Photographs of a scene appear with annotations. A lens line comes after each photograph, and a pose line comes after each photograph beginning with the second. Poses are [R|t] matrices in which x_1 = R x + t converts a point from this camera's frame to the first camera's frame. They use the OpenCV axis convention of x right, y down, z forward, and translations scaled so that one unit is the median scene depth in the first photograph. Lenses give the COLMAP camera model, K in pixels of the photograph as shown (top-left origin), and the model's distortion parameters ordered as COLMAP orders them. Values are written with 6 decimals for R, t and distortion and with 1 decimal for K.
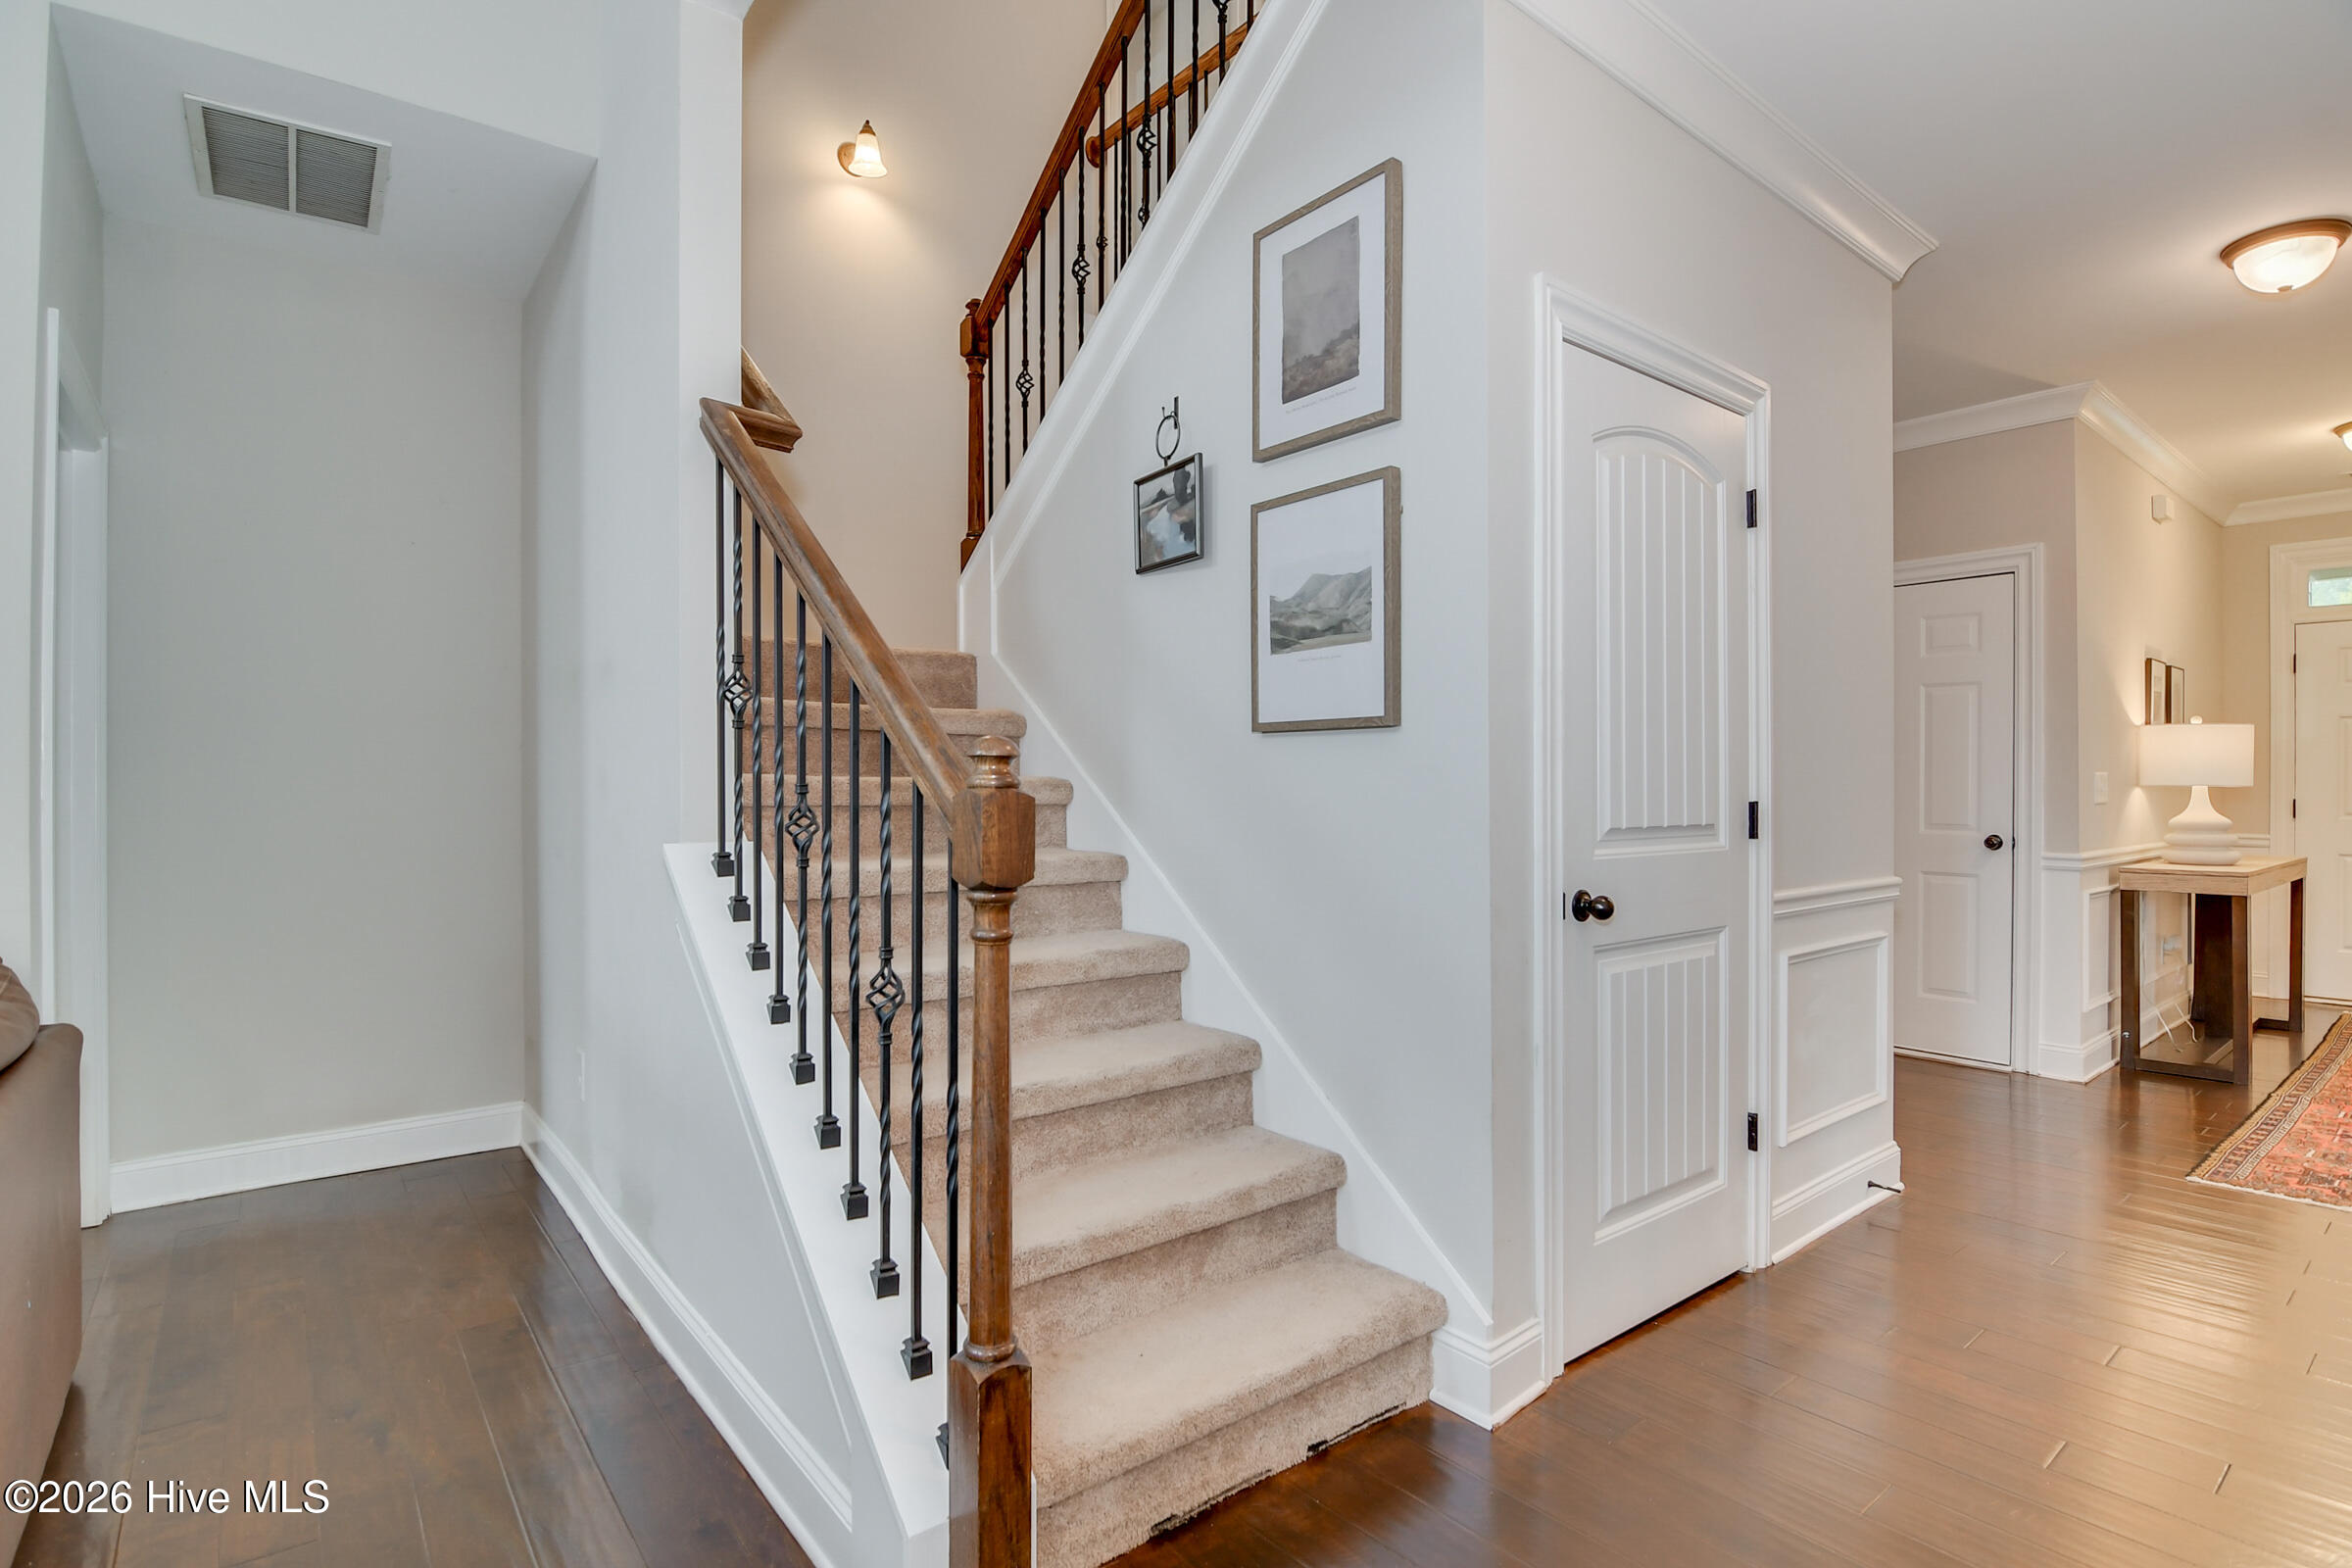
lens RADIAL K [[1138.7, 0, 1165.4], [0, 1138.7, 781.7], [0, 0, 1]] dist [-0.011525, -0.008537]
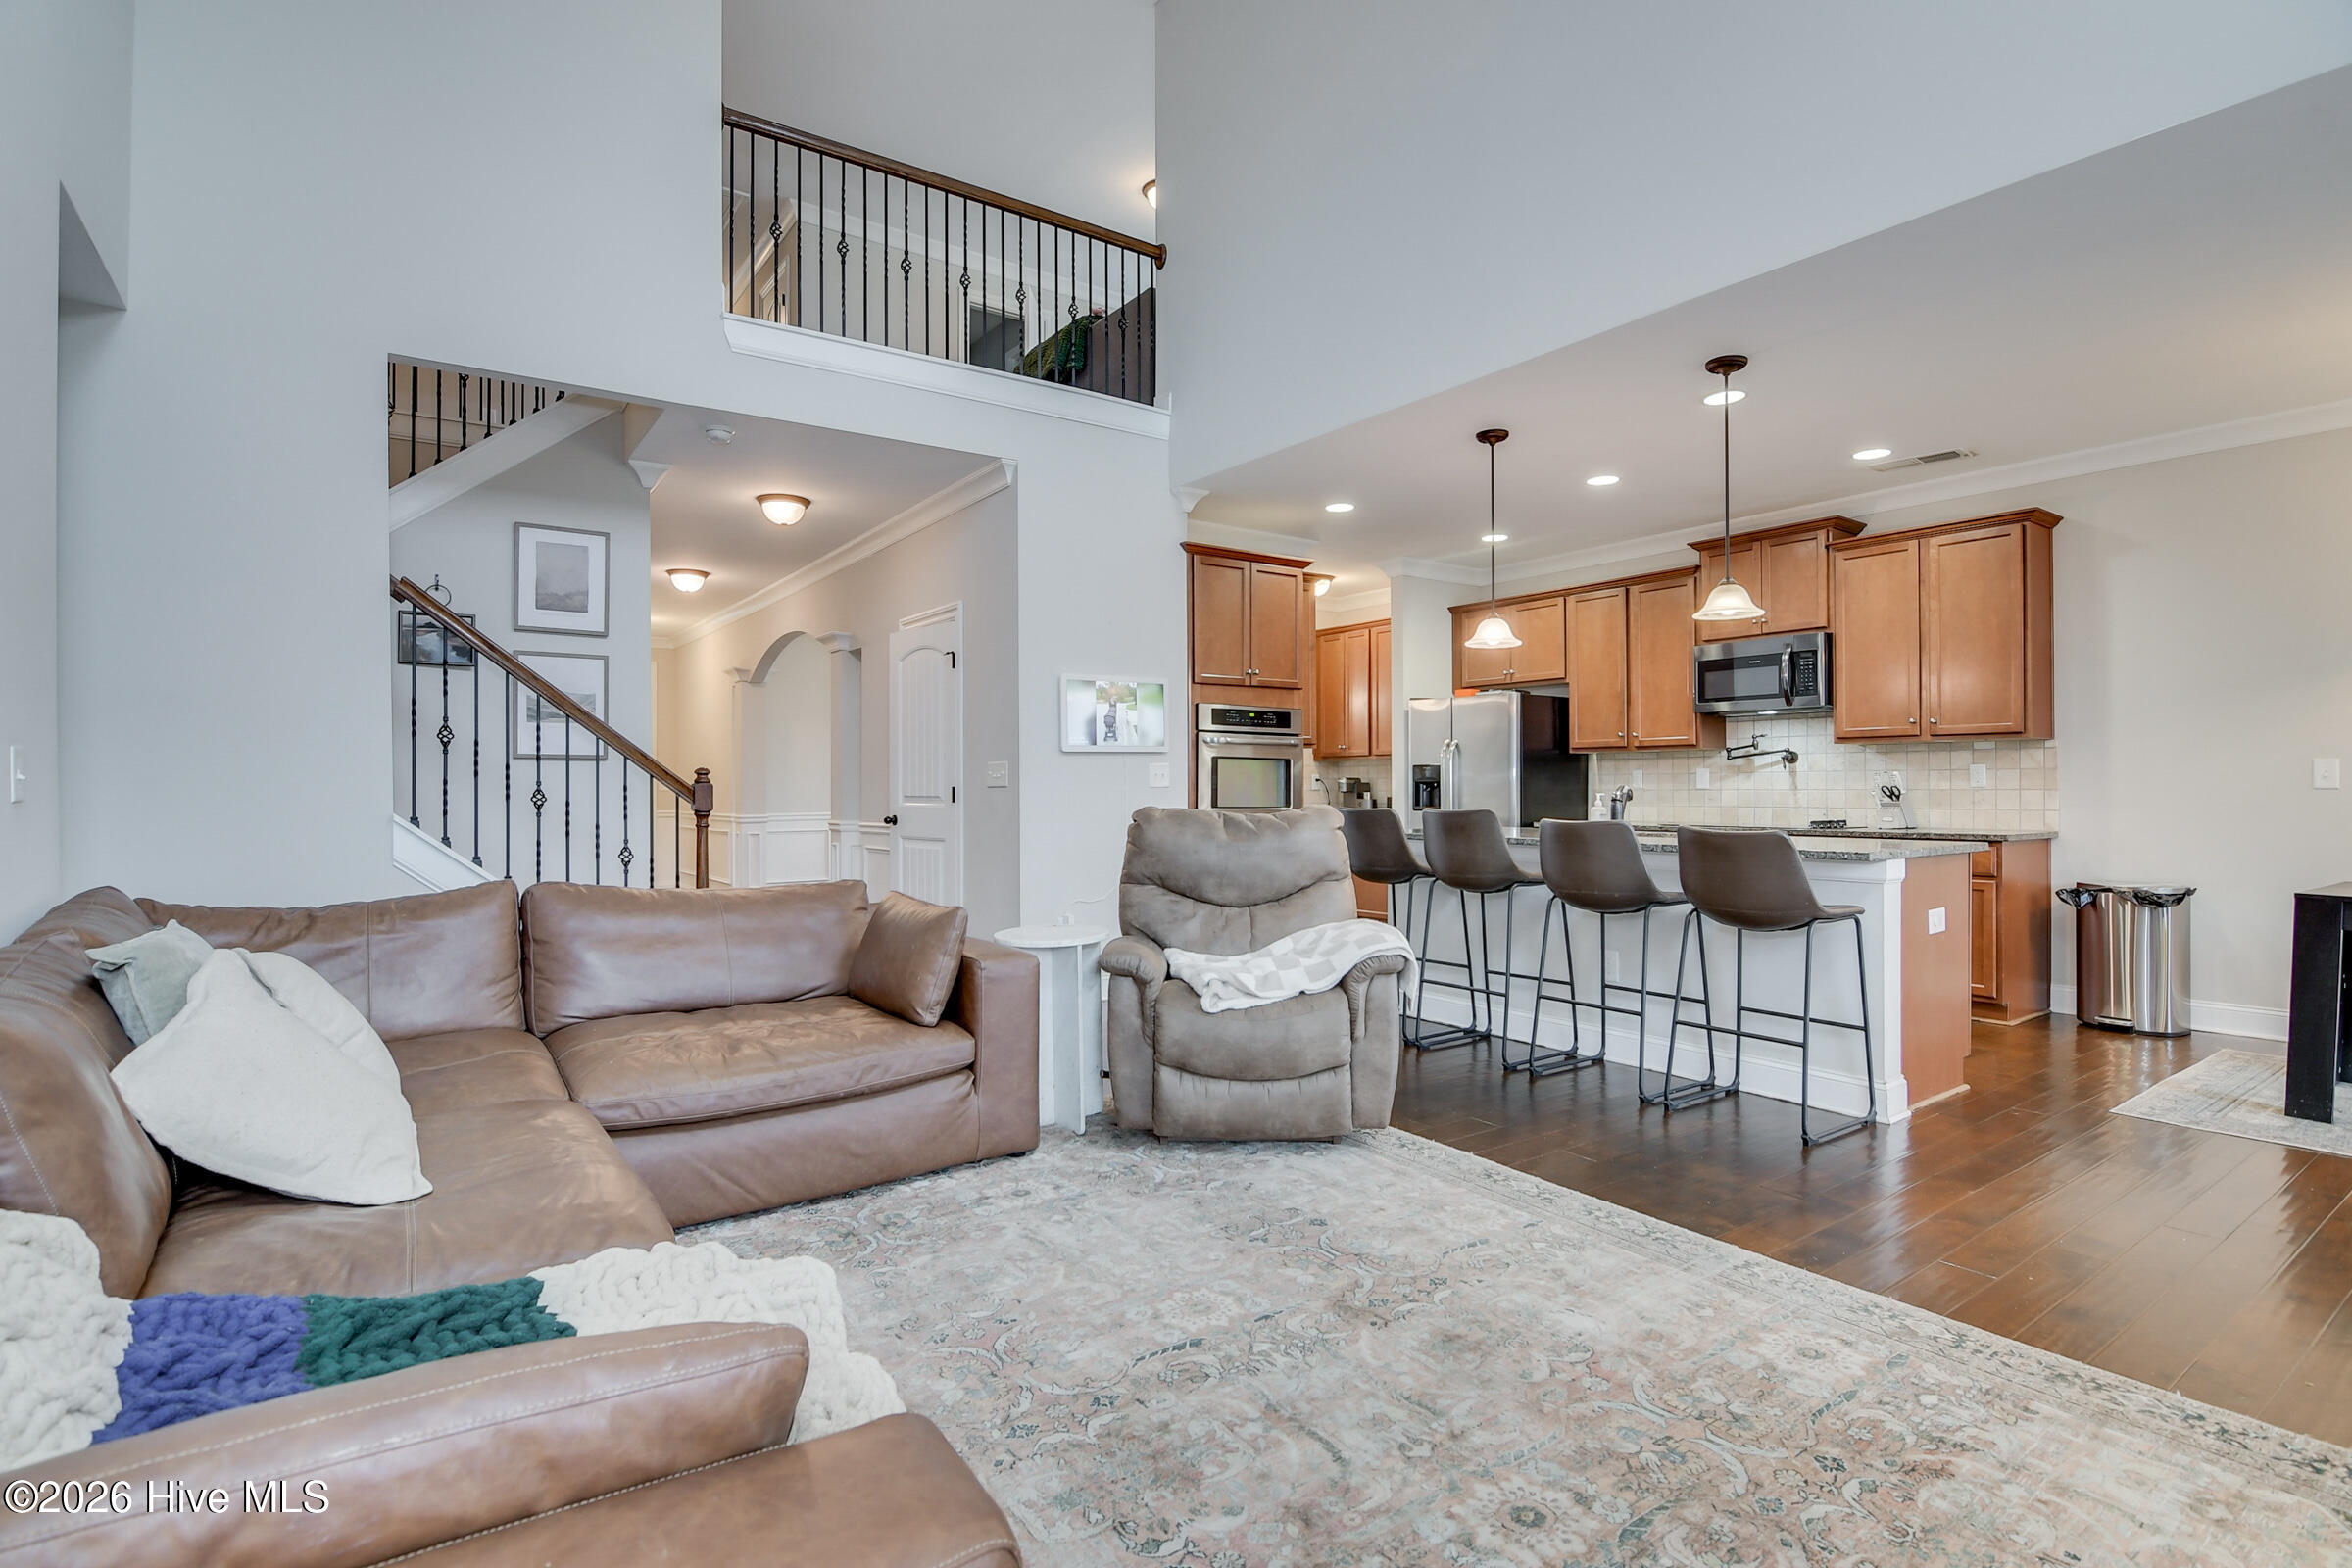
lens RADIAL K [[1138.7, 0, 1157.6], [0, 1138.7, 784.0], [0, 0, 1]] dist [-0.011525, -0.008537]
pose [[0.065939, 0.004736, 0.997812, -0.721292], [0.002935, 0.999983, -0.004941, 0.007826], [-0.997819, 0.003254, 0.065924, -0.123308]]
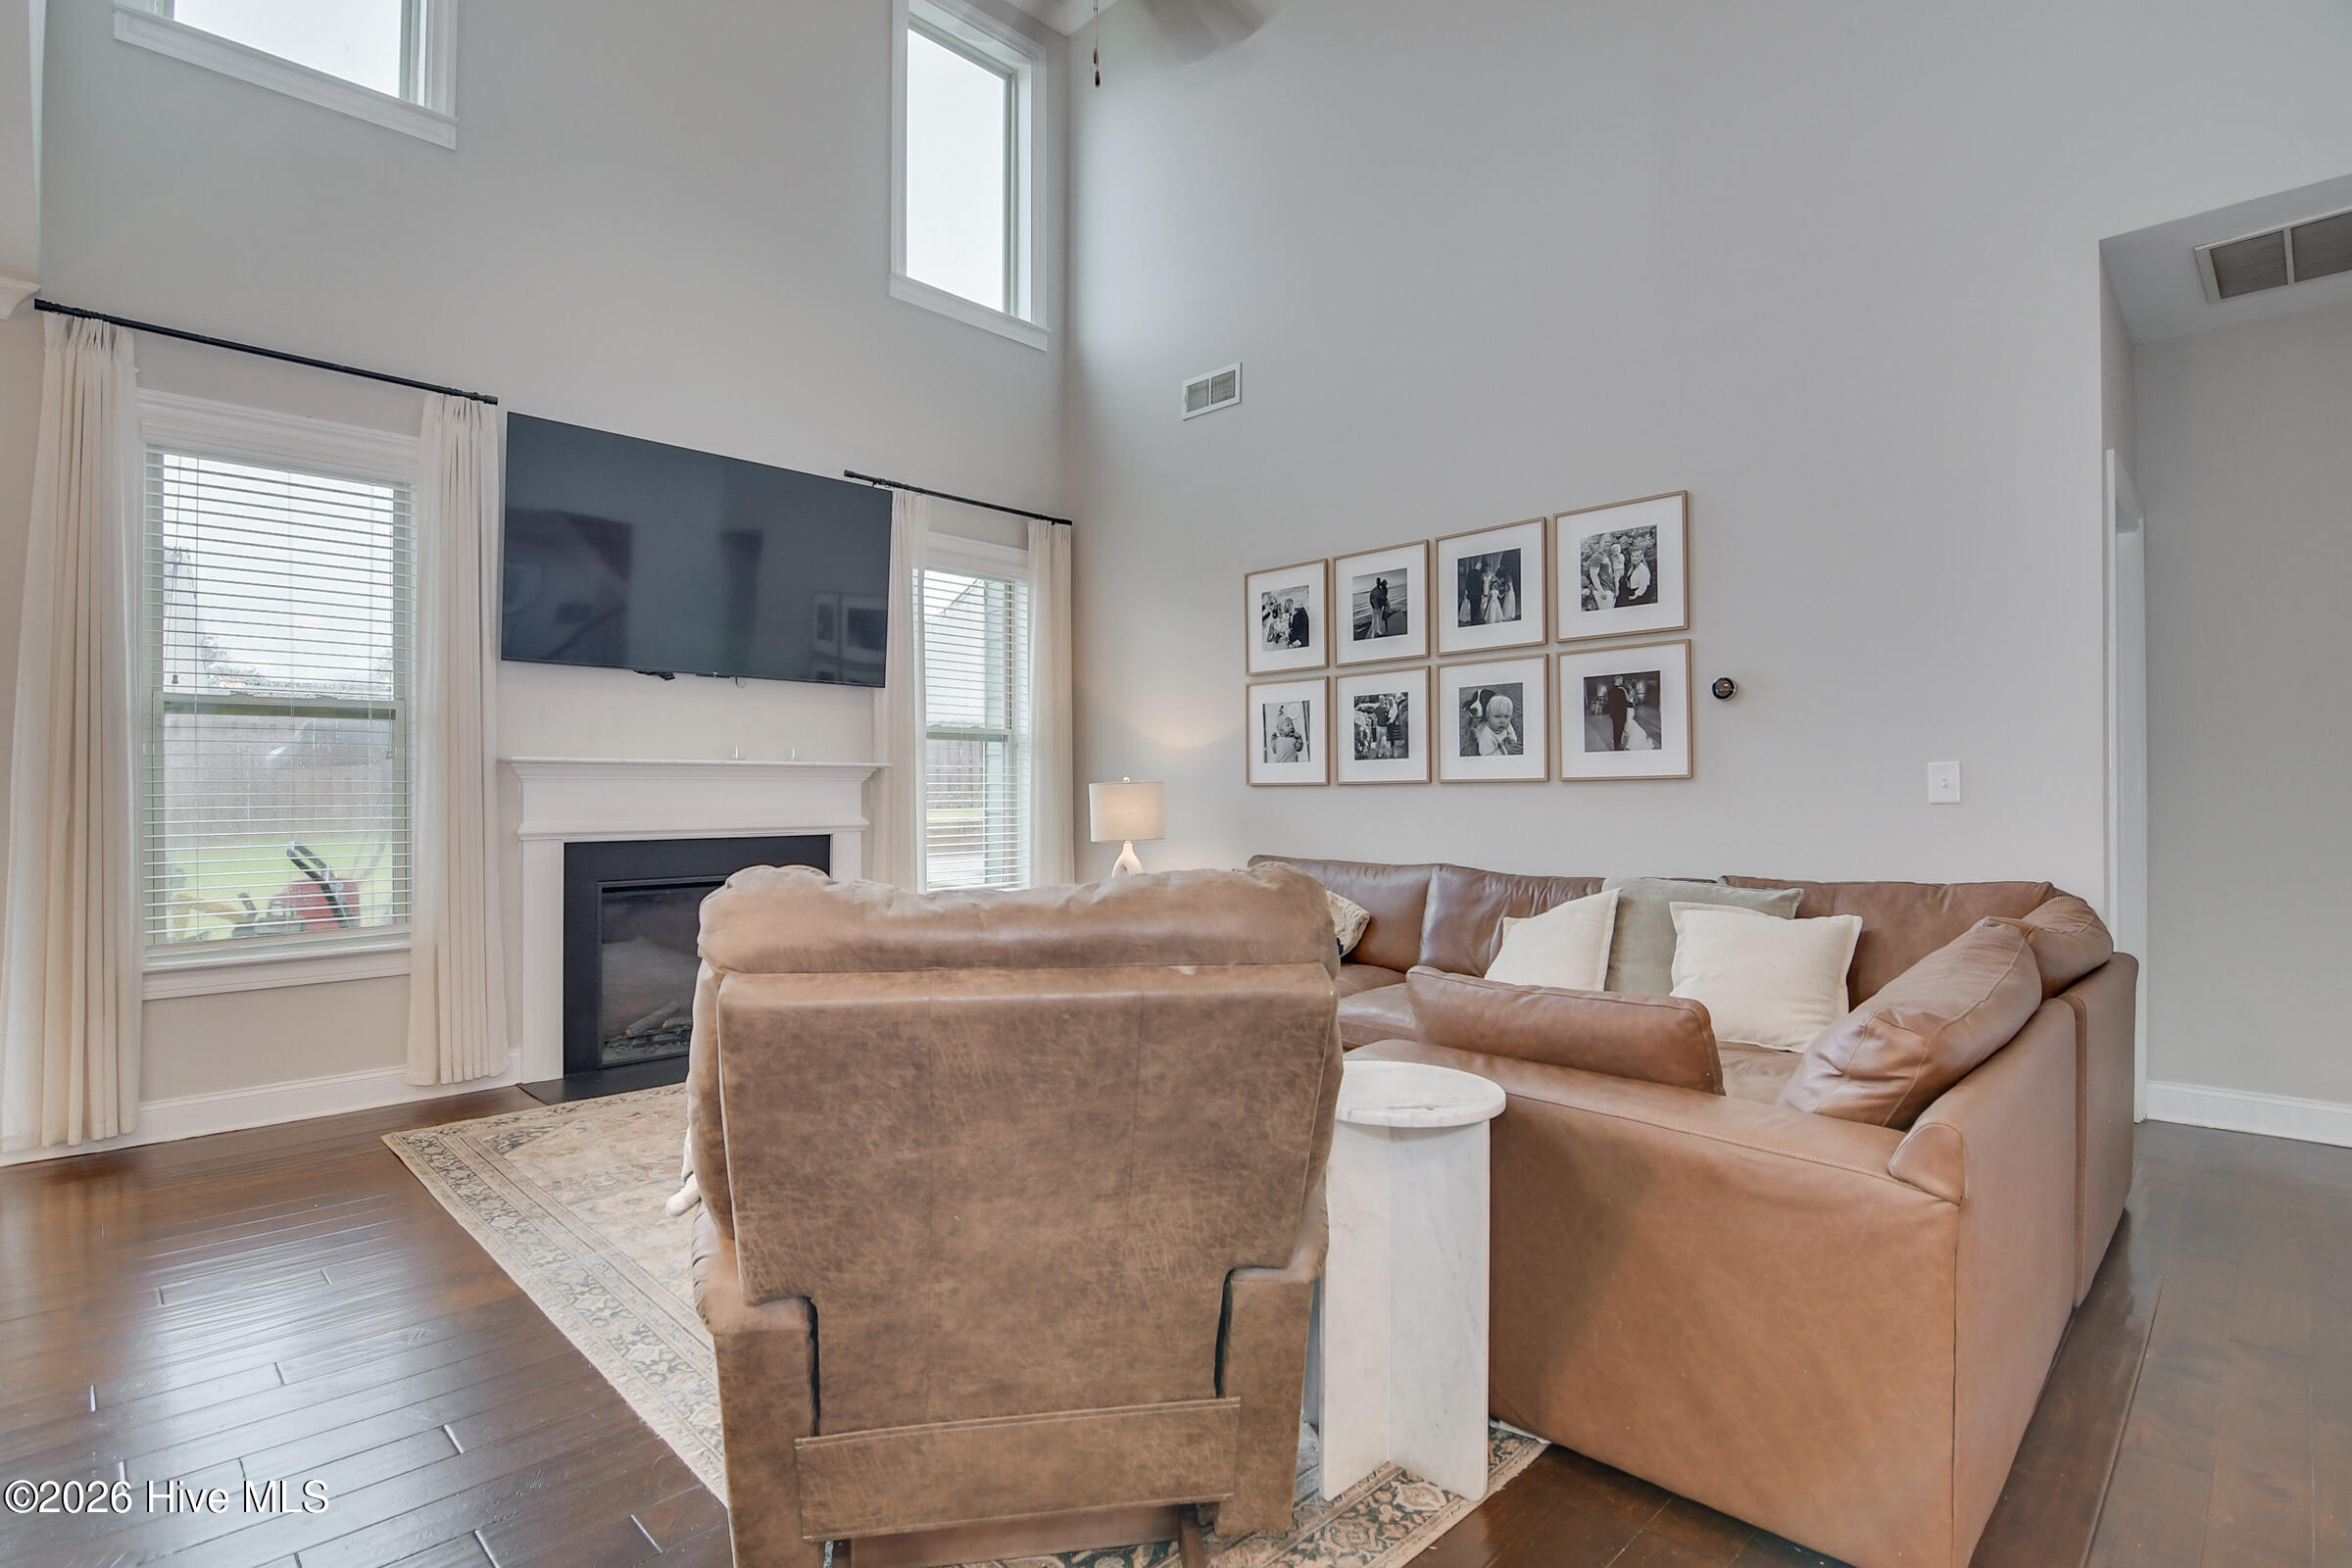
lens RADIAL K [[1138.7, 0, 1174.0], [0, 1138.7, 785.7], [0, 0, 1]] dist [-0.011525, -0.008537]
pose [[0.116565, -0.002930, -0.993179, 0.097429], [0.000904, 0.999996, -0.002844, 0.001975], [0.993183, -0.000566, 0.116567, -0.123376]]
